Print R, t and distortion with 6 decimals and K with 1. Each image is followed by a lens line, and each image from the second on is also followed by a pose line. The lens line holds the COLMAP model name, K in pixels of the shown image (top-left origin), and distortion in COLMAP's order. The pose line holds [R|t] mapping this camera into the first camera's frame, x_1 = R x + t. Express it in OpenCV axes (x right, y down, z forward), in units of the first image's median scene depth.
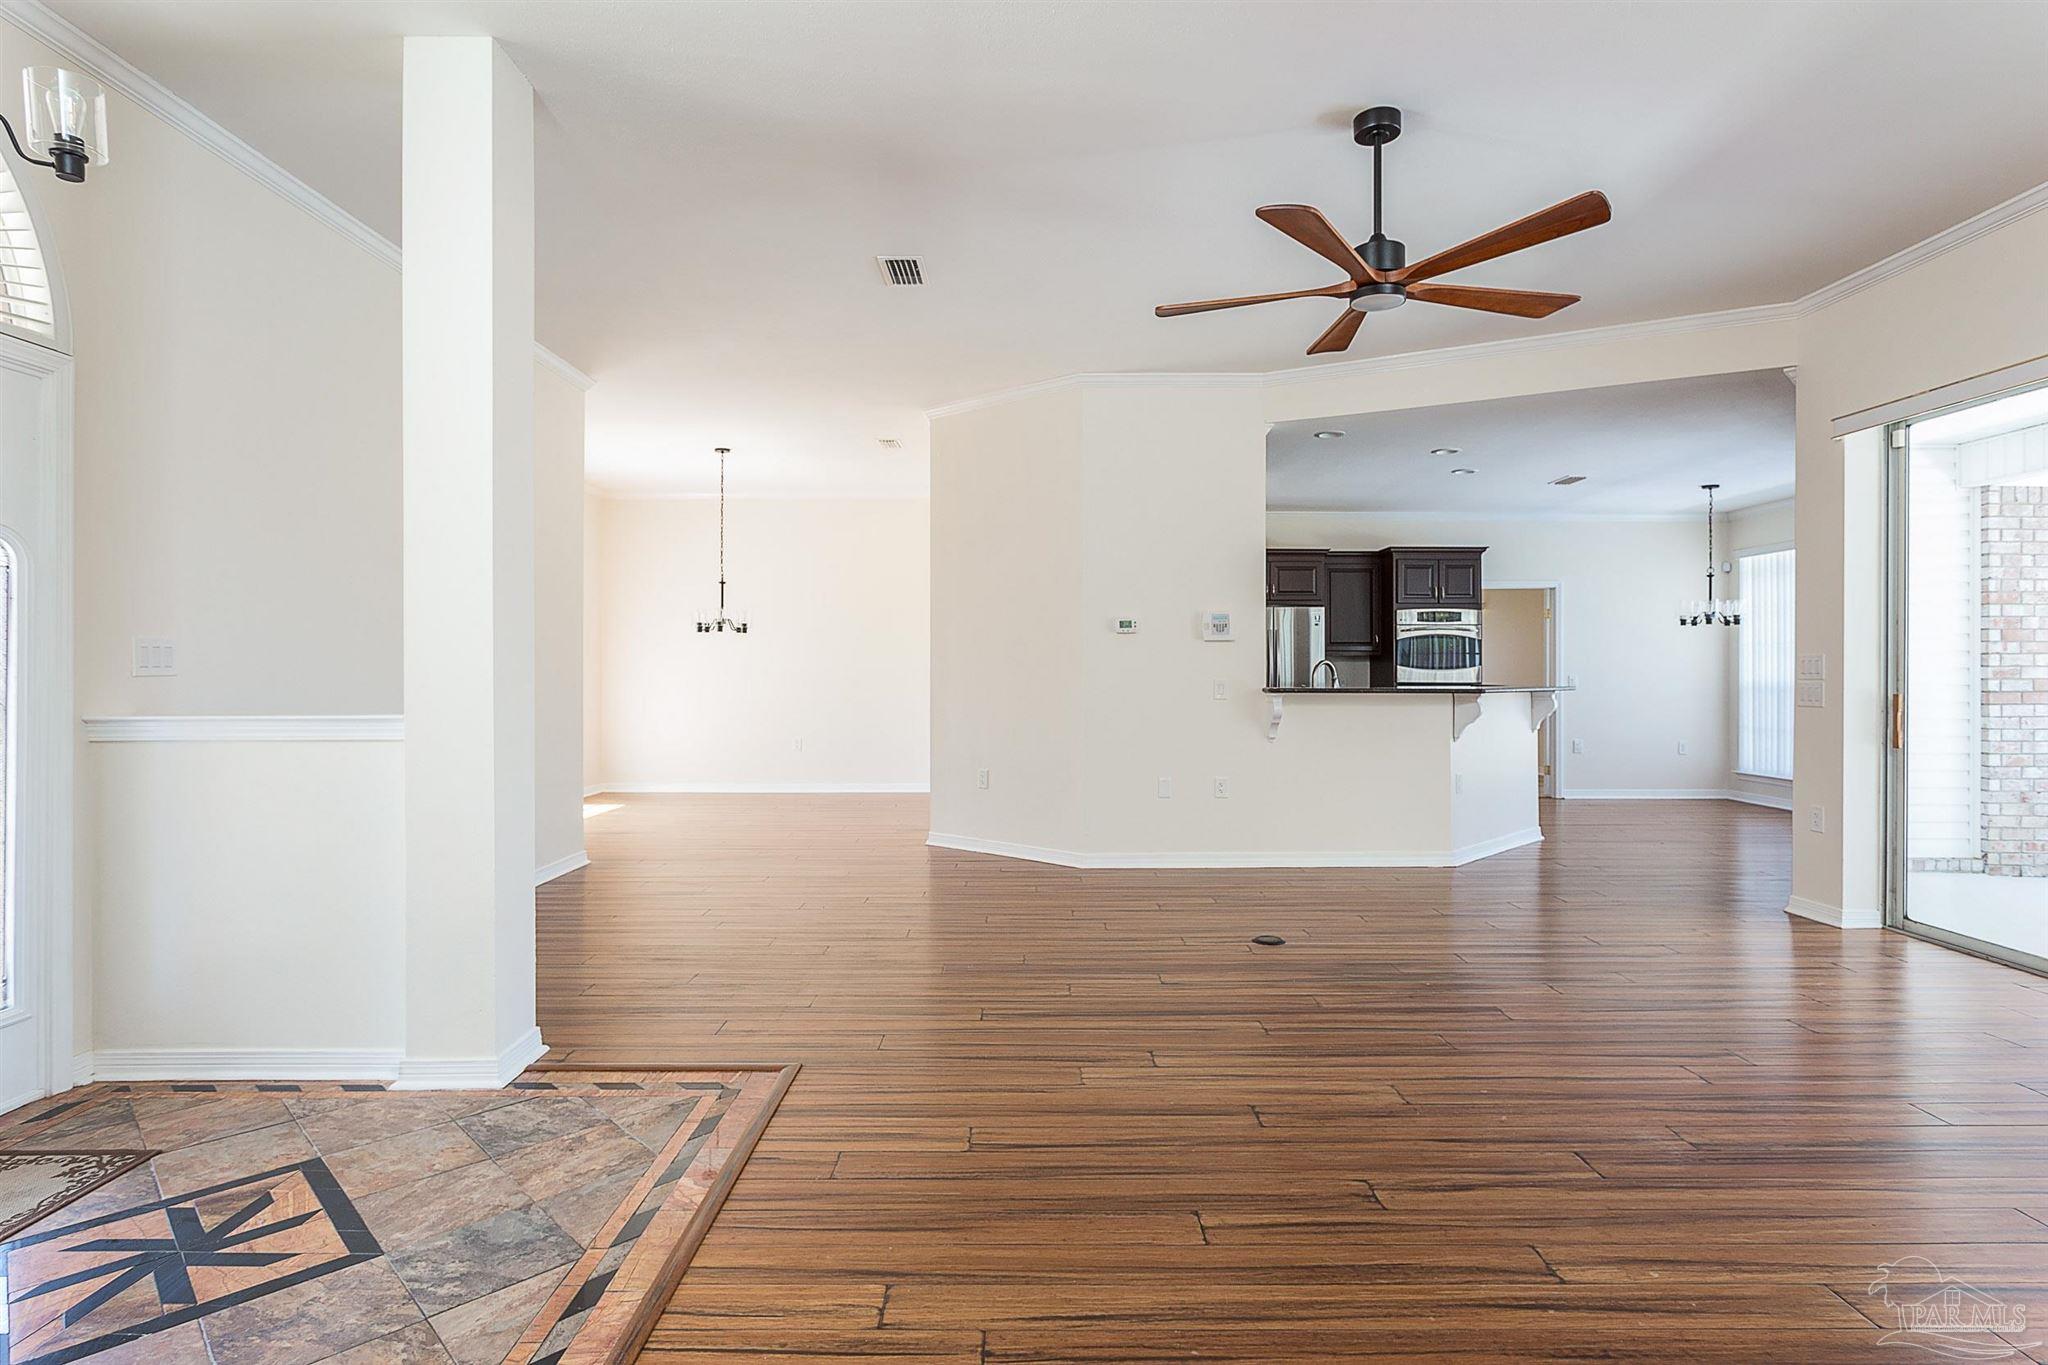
lens RADIAL K [[1061.2, 0, 1028.3], [0, 1061.2, 675.3], [0, 0, 1]] dist [-0.005389, 0.000968]
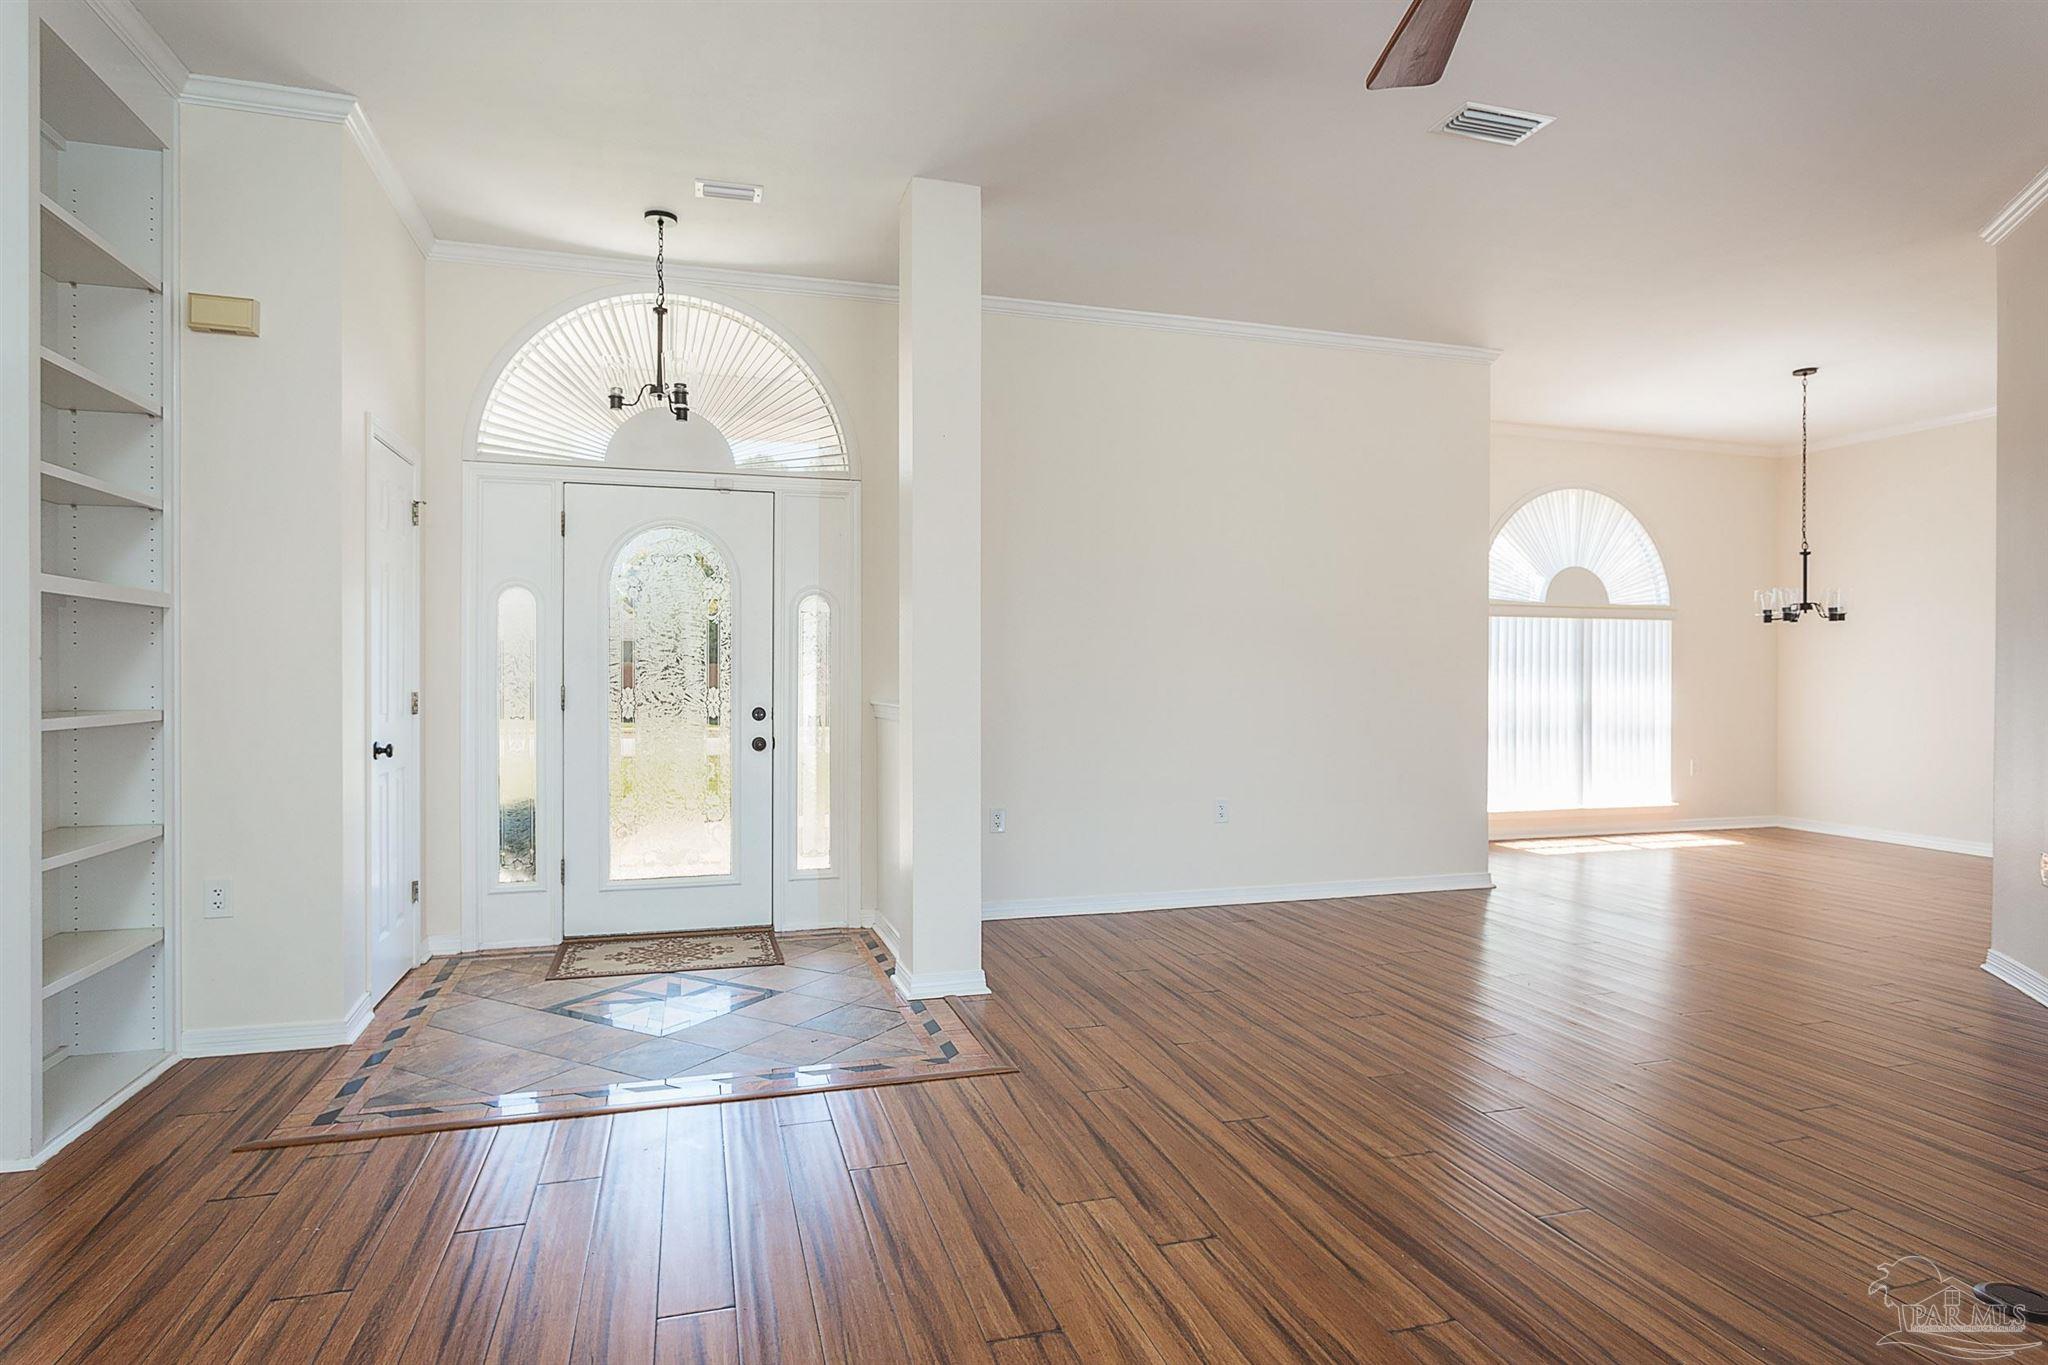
lens RADIAL K [[1121.2, 0, 1024.0], [0, 1121.2, 682.5], [0, 0, 1]] dist [-0.003447, -0.000347]
pose [[0.290218, 0.008504, -0.956923, 0.307809], [-0.004458, 0.999962, 0.007534, -0.001372], [0.956950, 0.002080, 0.290244, 0.273732]]
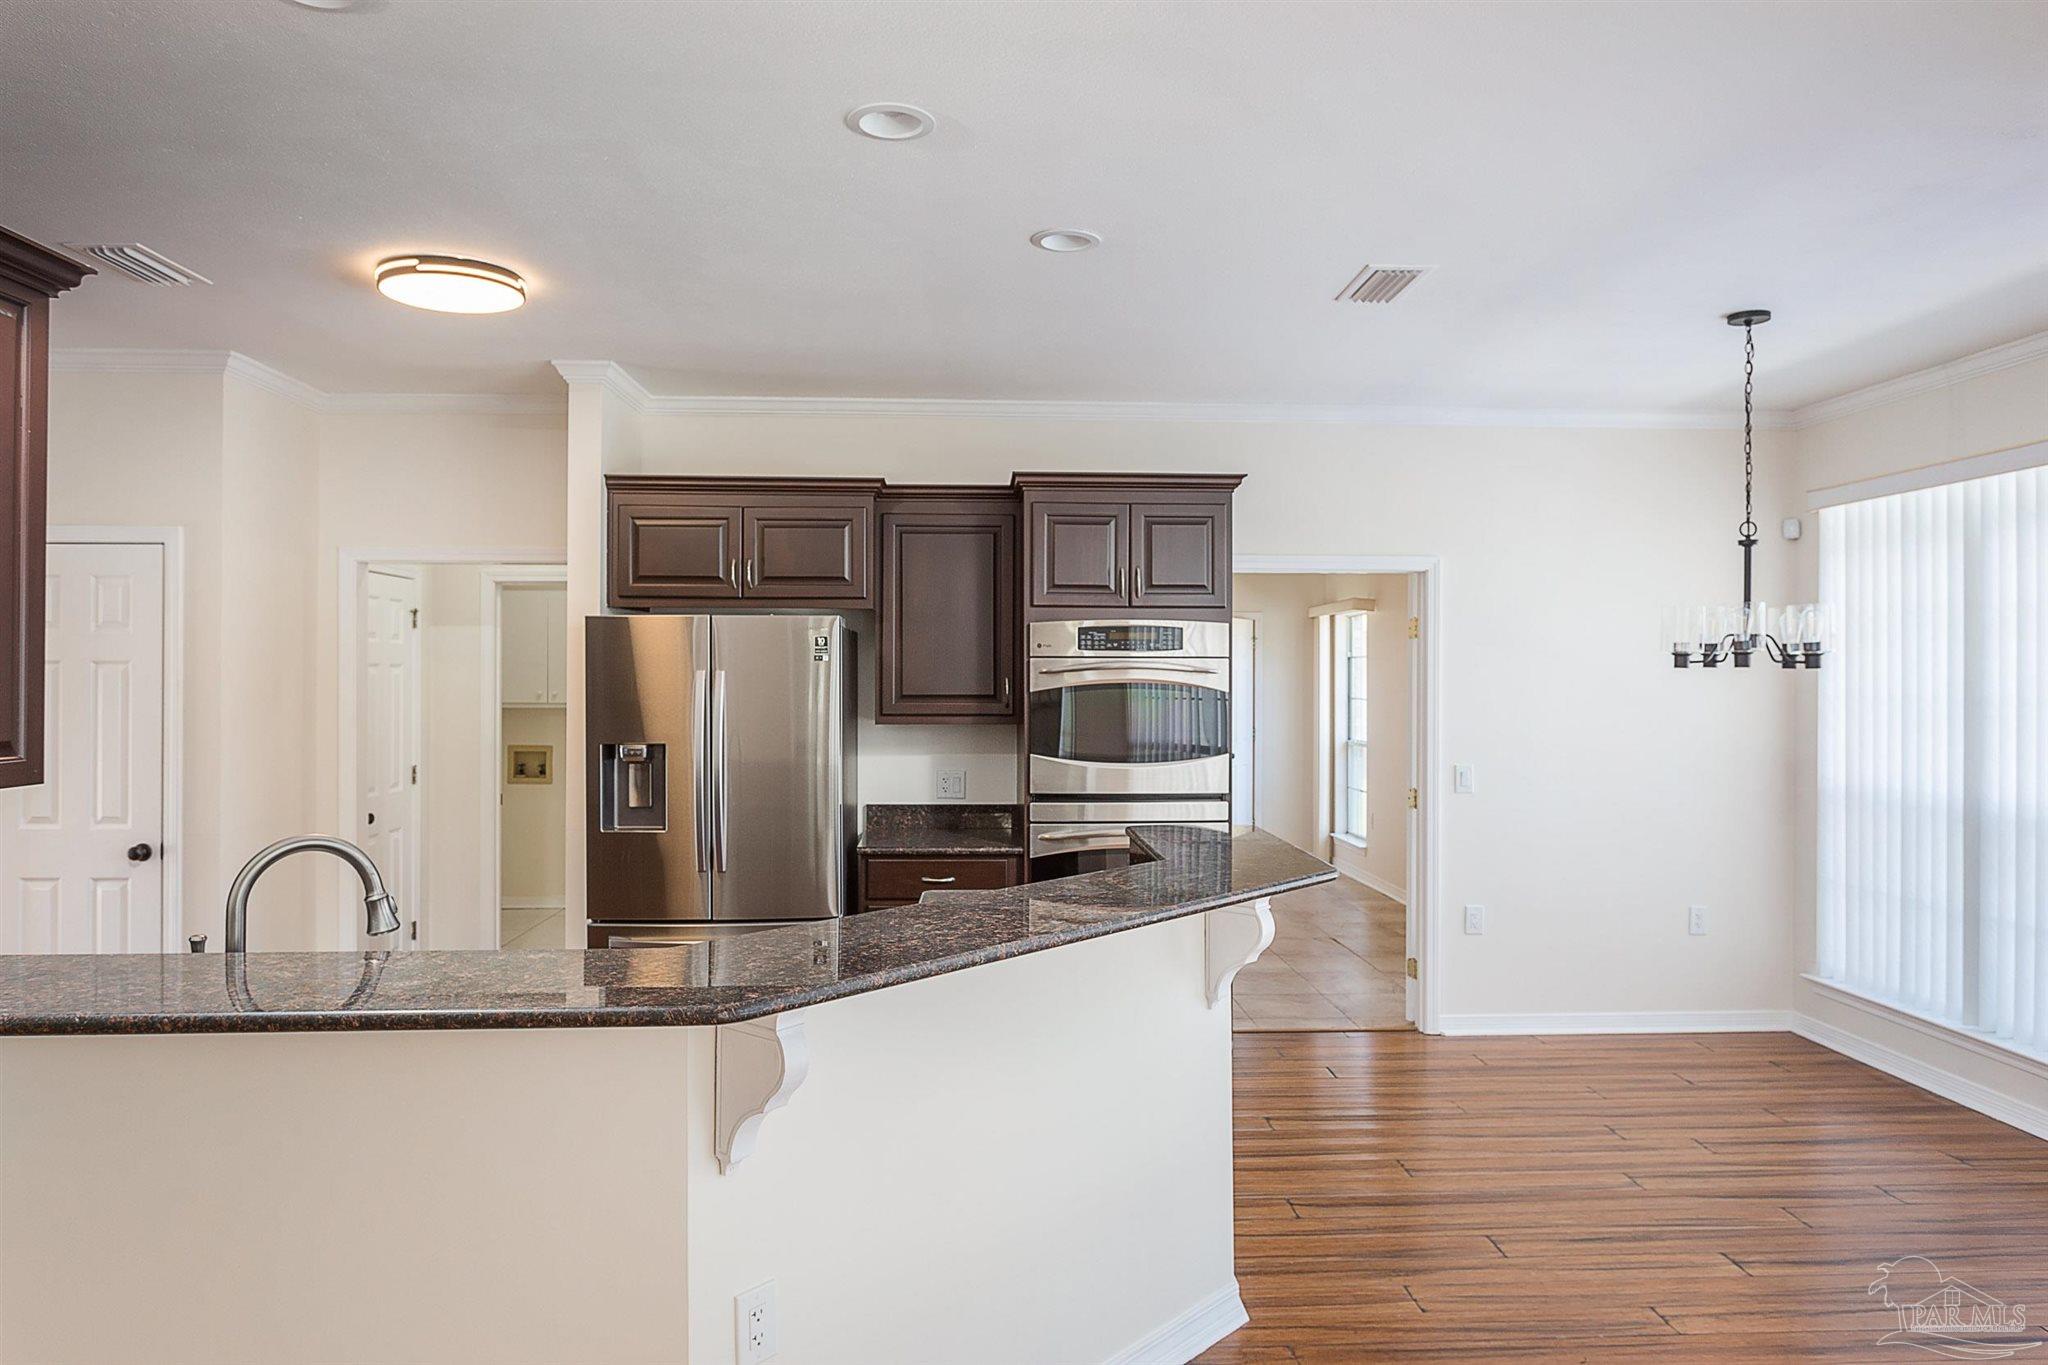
lens RADIAL K [[1304.6, 0, 1024.0], [0, 1304.6, 682.5], [0, 0, 1]] dist [-0.019174, -0.000979]
pose [[0.999219, 0.001539, 0.039487, 0.360016], [-0.001685, 0.999992, 0.003653, -0.043564], [-0.039481, -0.003716, 0.999213, 0.534246]]
